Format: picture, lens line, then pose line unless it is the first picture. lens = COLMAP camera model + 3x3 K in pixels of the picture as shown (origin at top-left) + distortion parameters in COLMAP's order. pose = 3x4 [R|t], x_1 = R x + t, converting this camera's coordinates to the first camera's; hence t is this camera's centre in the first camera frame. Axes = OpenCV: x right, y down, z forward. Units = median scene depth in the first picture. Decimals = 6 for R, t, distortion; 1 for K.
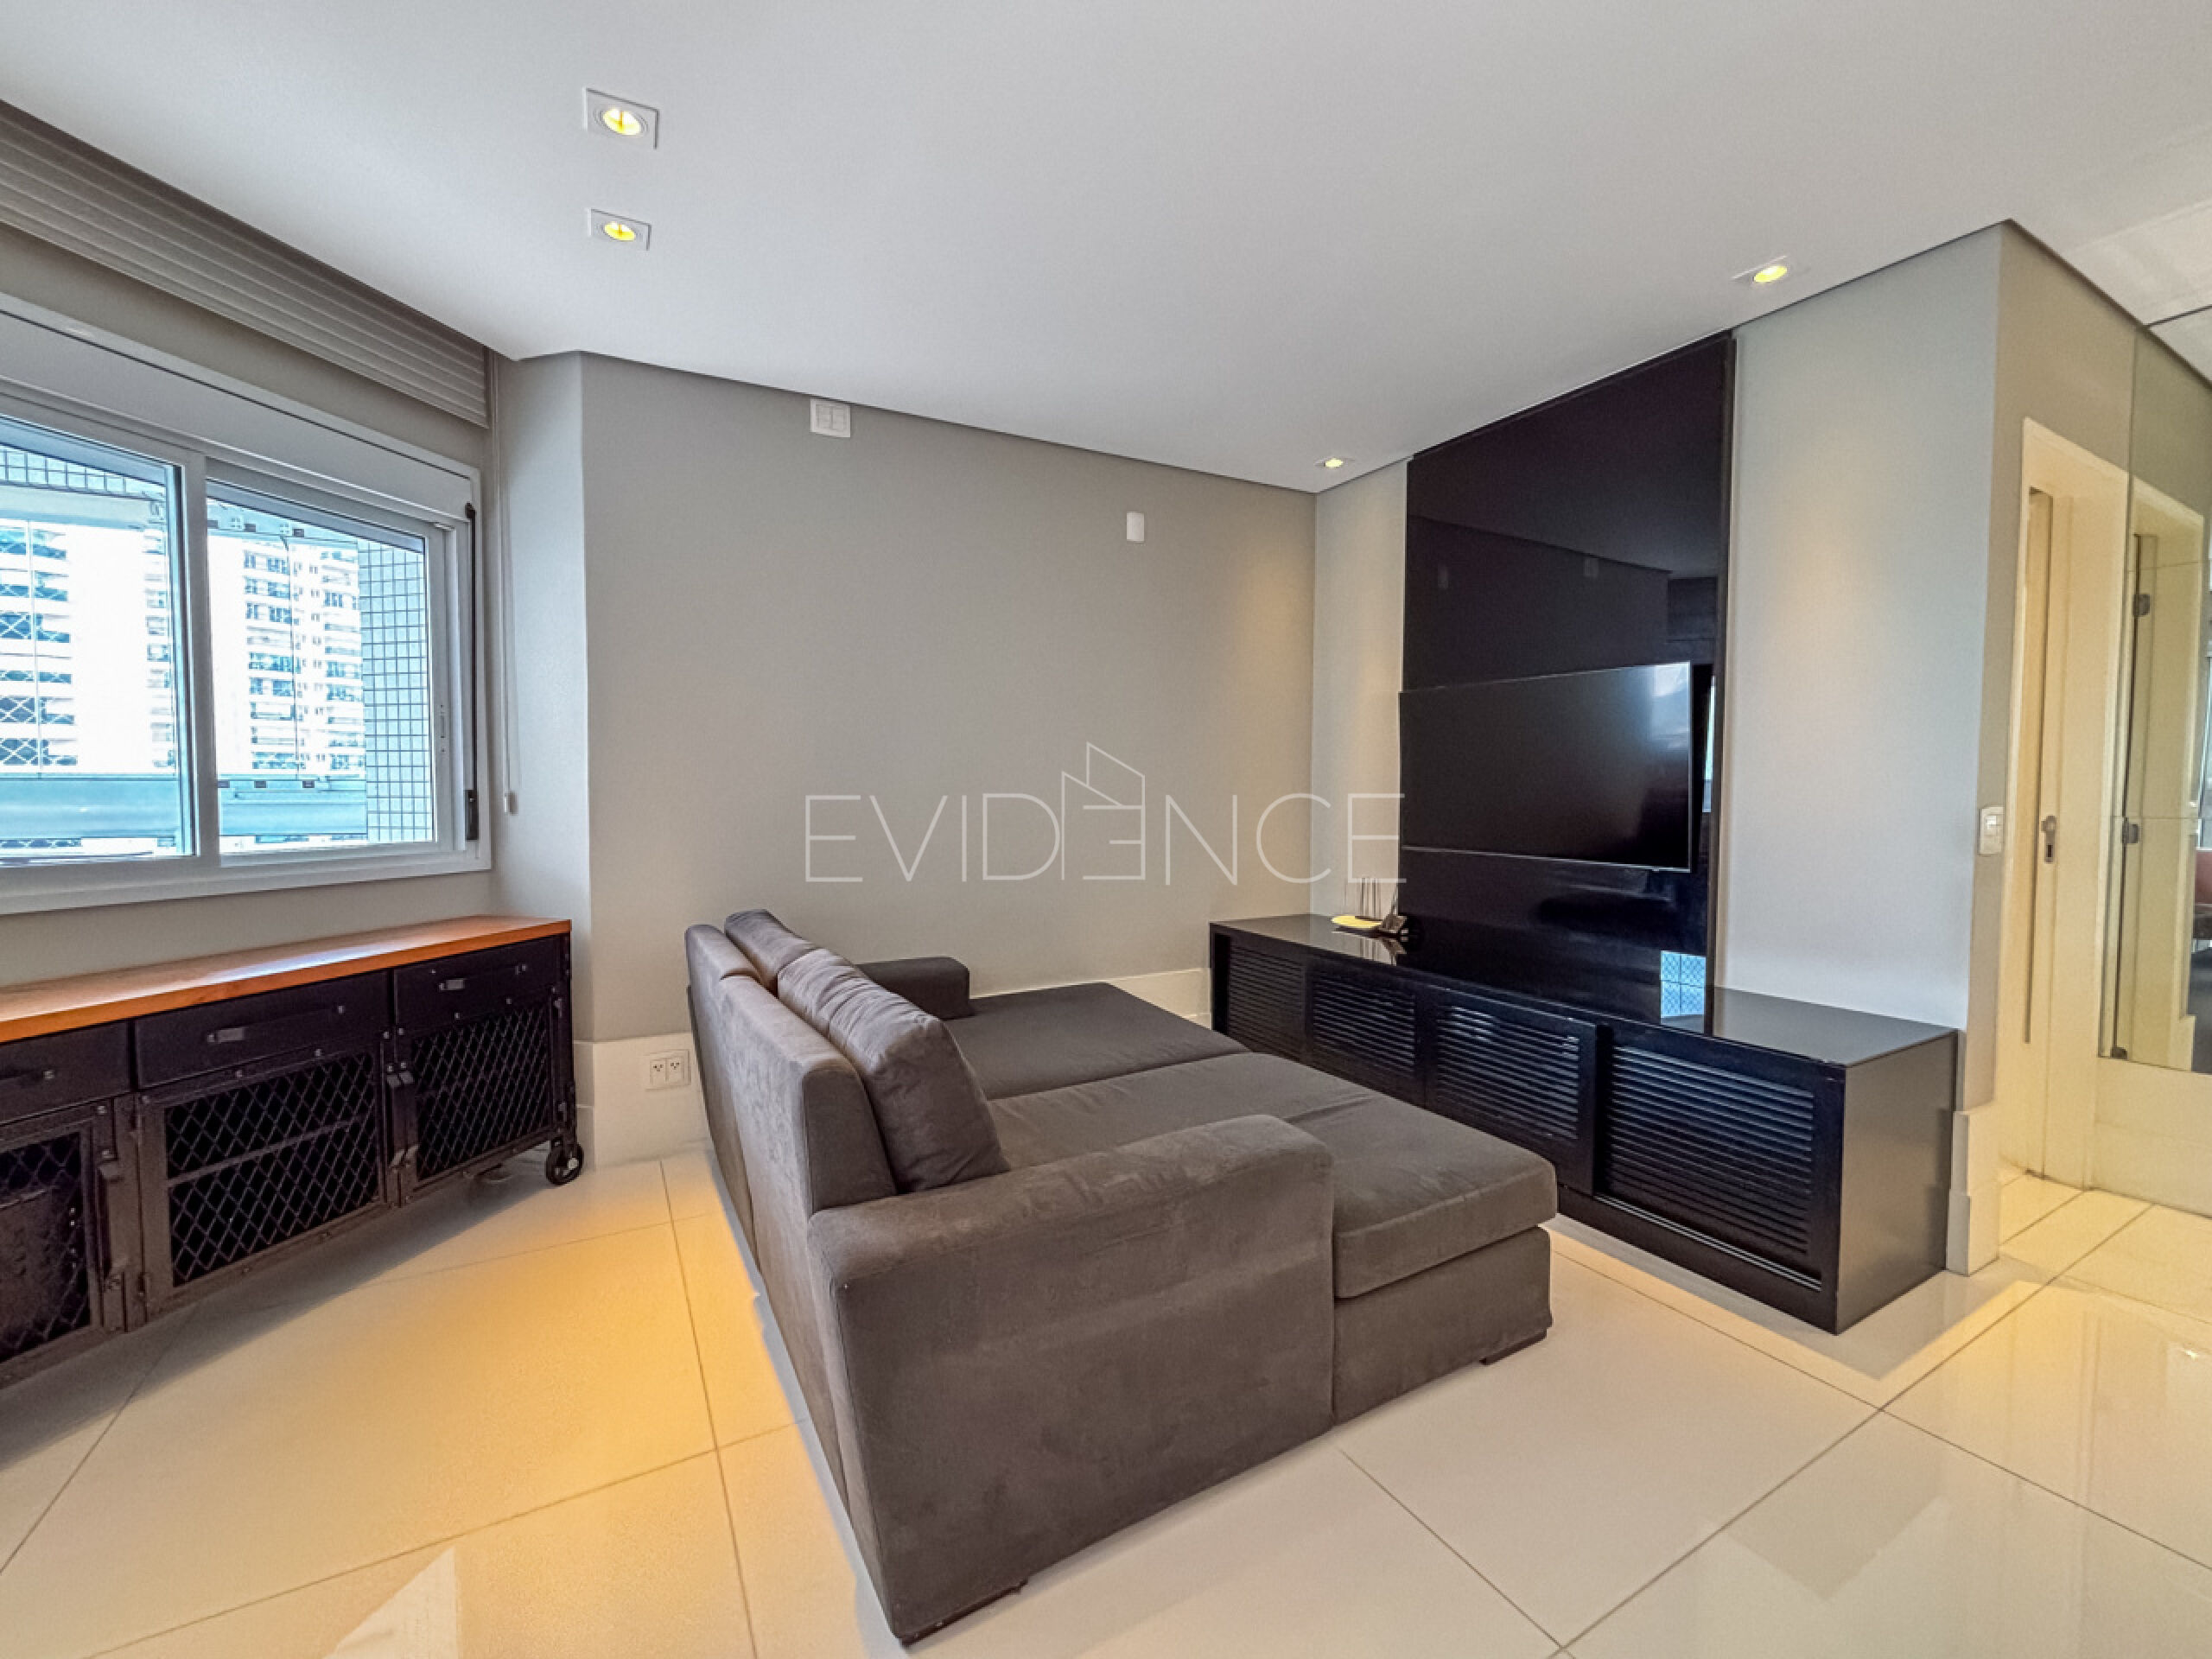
lens RADIAL K [[904.8, 0, 1122.0], [0, 904.8, 841.5], [0, 0, 1]] dist [0.001853, 0.000160]
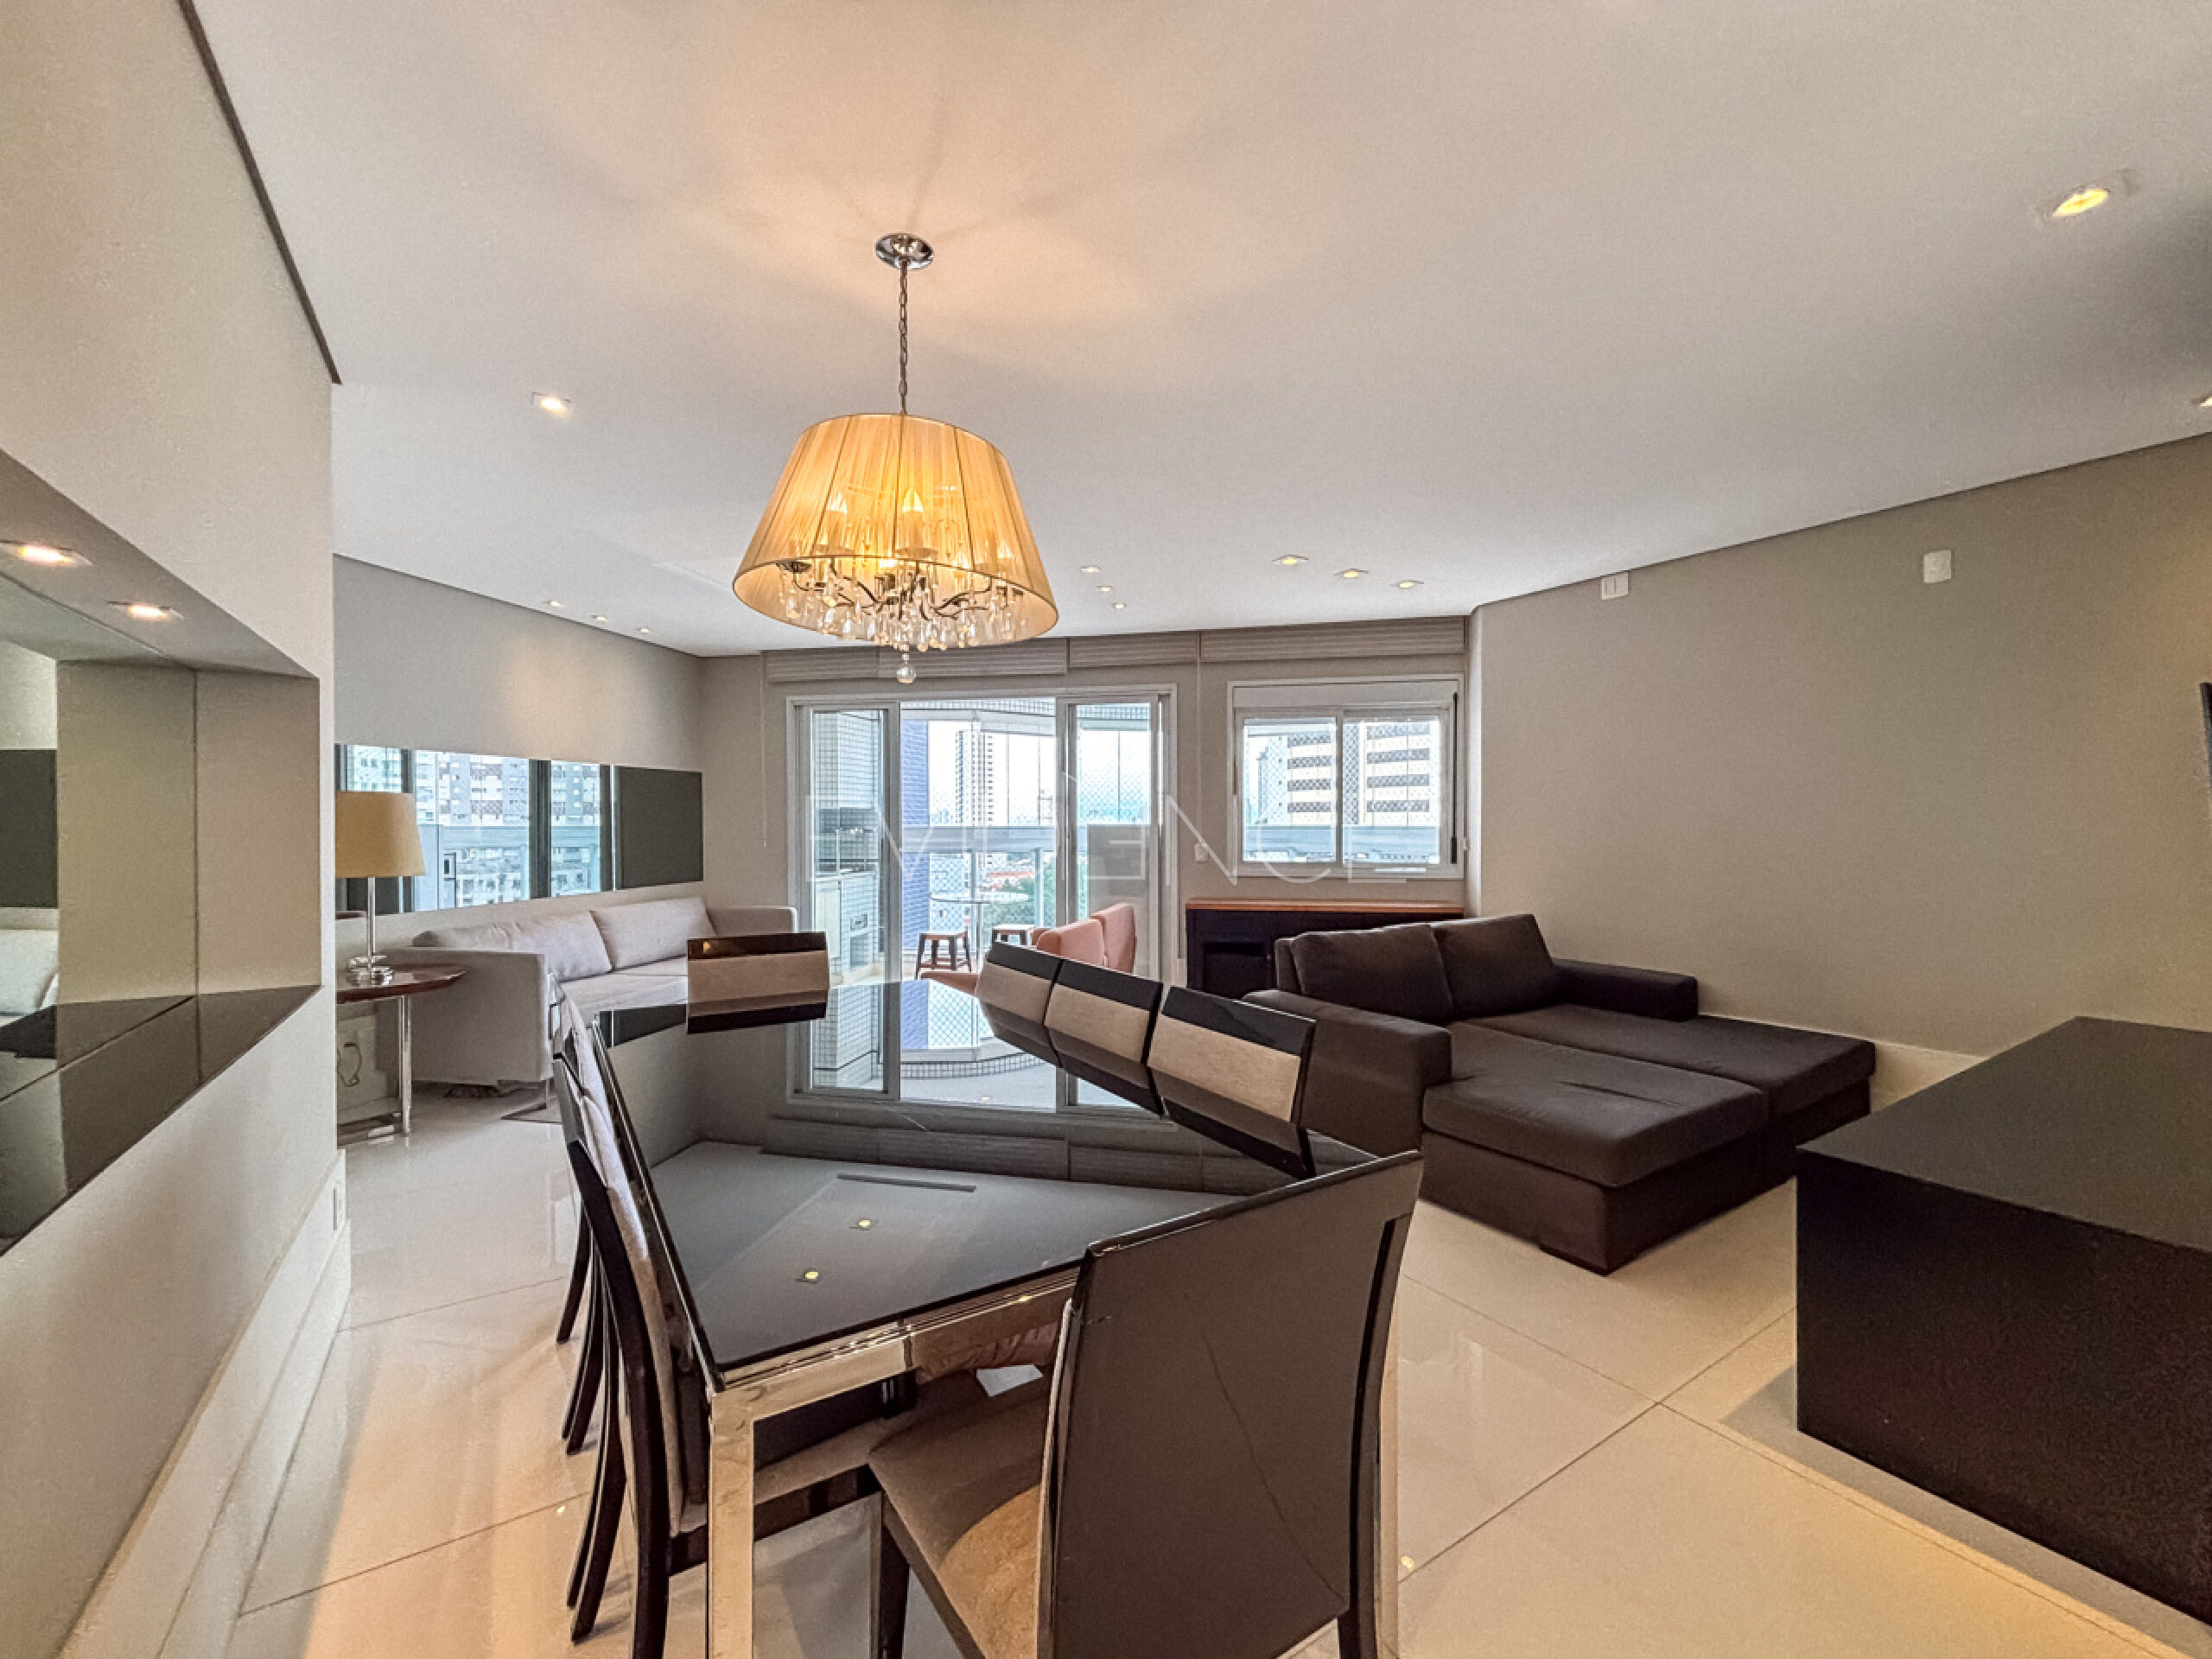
lens RADIAL K [[904.8, 0, 1105.9], [0, 904.8, 816.3], [0, 0, 1]] dist [0.001853, 0.000160]
pose [[0.055183, -0.007439, -0.998449, 1.178480], [-0.055528, 0.998402, -0.010507, -0.039962], [0.996931, 0.056021, 0.054682, 0.136800]]
